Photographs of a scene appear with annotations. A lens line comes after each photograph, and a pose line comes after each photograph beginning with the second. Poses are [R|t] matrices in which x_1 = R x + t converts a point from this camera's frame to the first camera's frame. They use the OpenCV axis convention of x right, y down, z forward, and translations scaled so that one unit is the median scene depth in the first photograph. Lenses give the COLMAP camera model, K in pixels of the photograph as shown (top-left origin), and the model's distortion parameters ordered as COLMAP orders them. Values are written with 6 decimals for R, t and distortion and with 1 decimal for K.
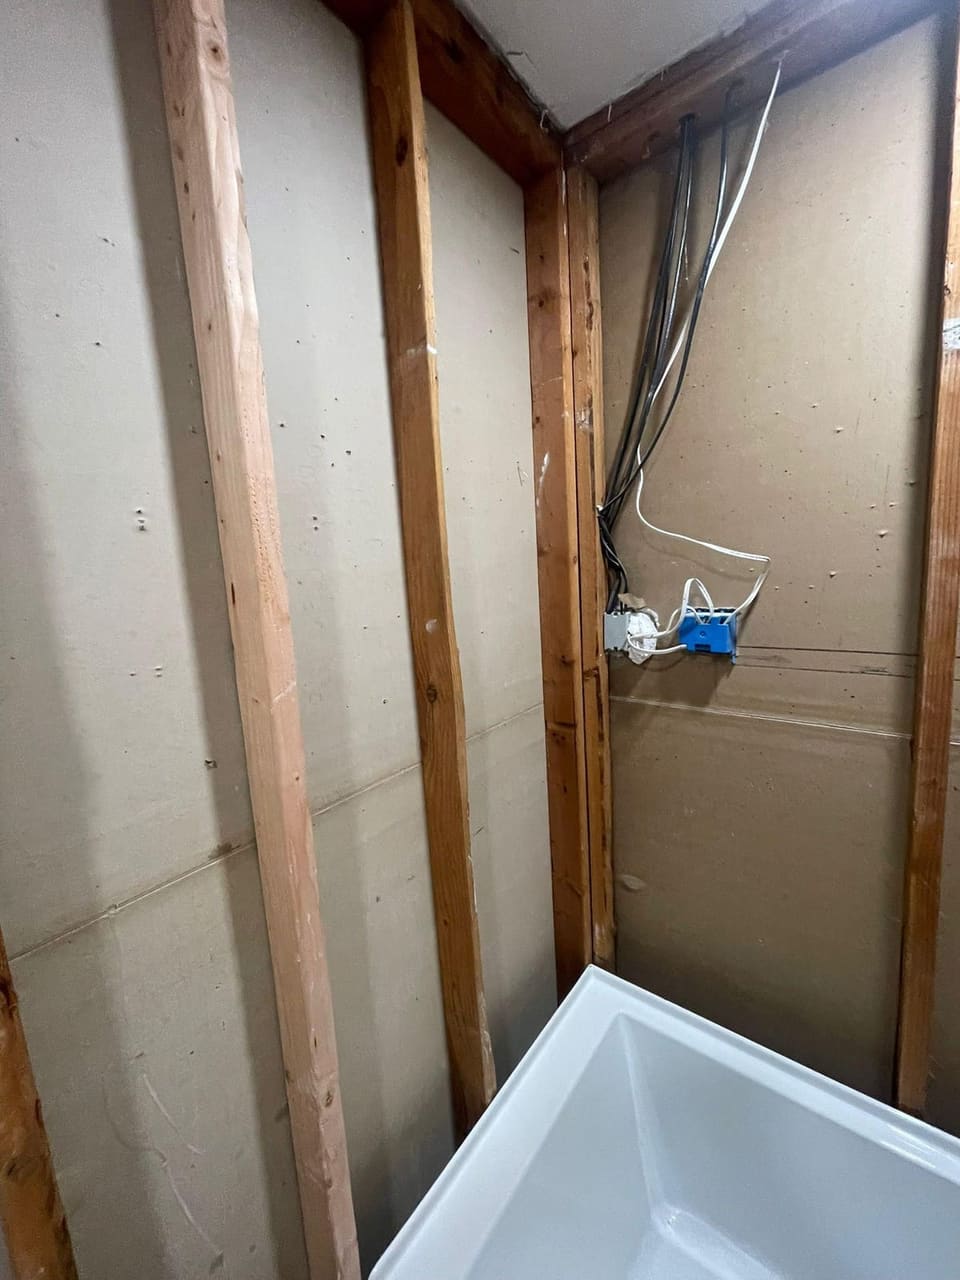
lens RADIAL K [[516.4, 0, 480.1], [0, 516.4, 632.8], [0, 0, 1]] dist [-0.000904, -0.000638]
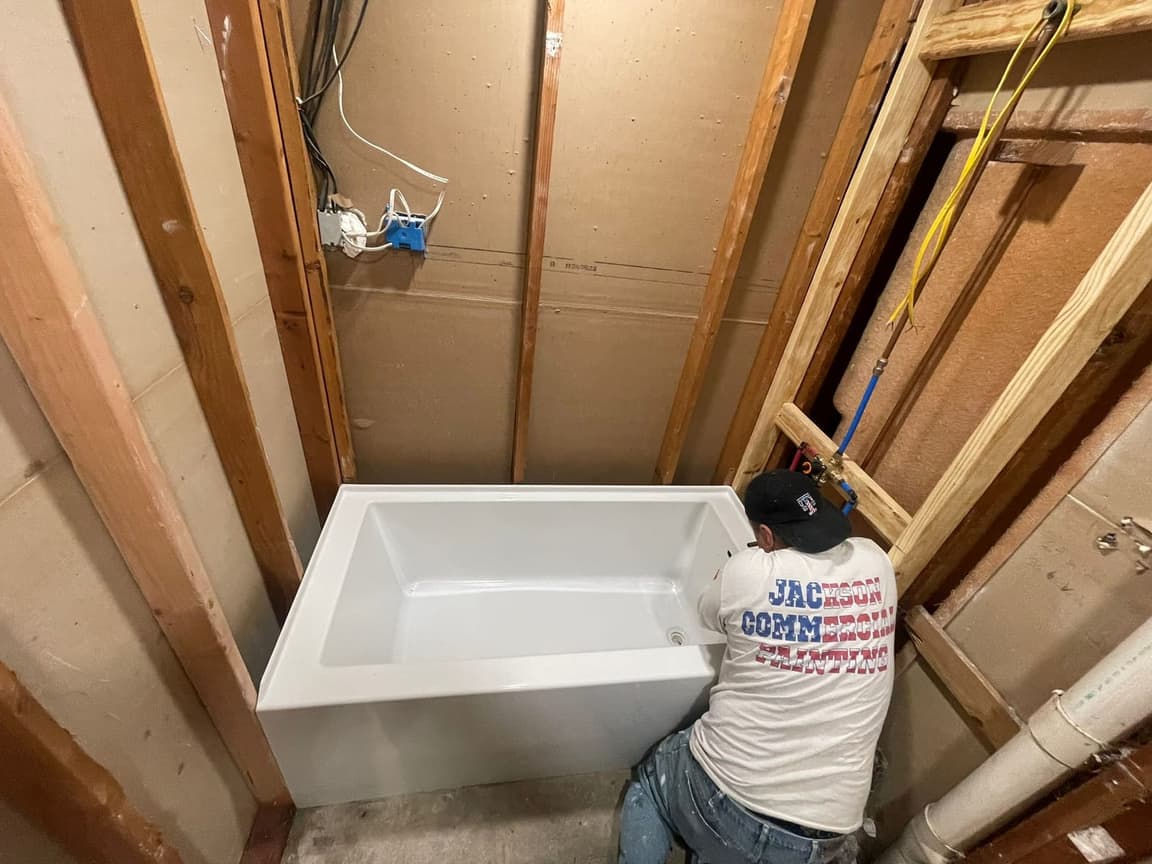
lens RADIAL K [[464.8, 0, 574.1], [0, 464.8, 430.1], [0, 0, 1]] dist [-0.000904, -0.000638]
pose [[0.666799, -0.264851, 0.696586, -0.232222], [-0.066825, 0.909703, 0.409847, -0.056982], [-0.742235, -0.319835, 0.588891, -0.185239]]
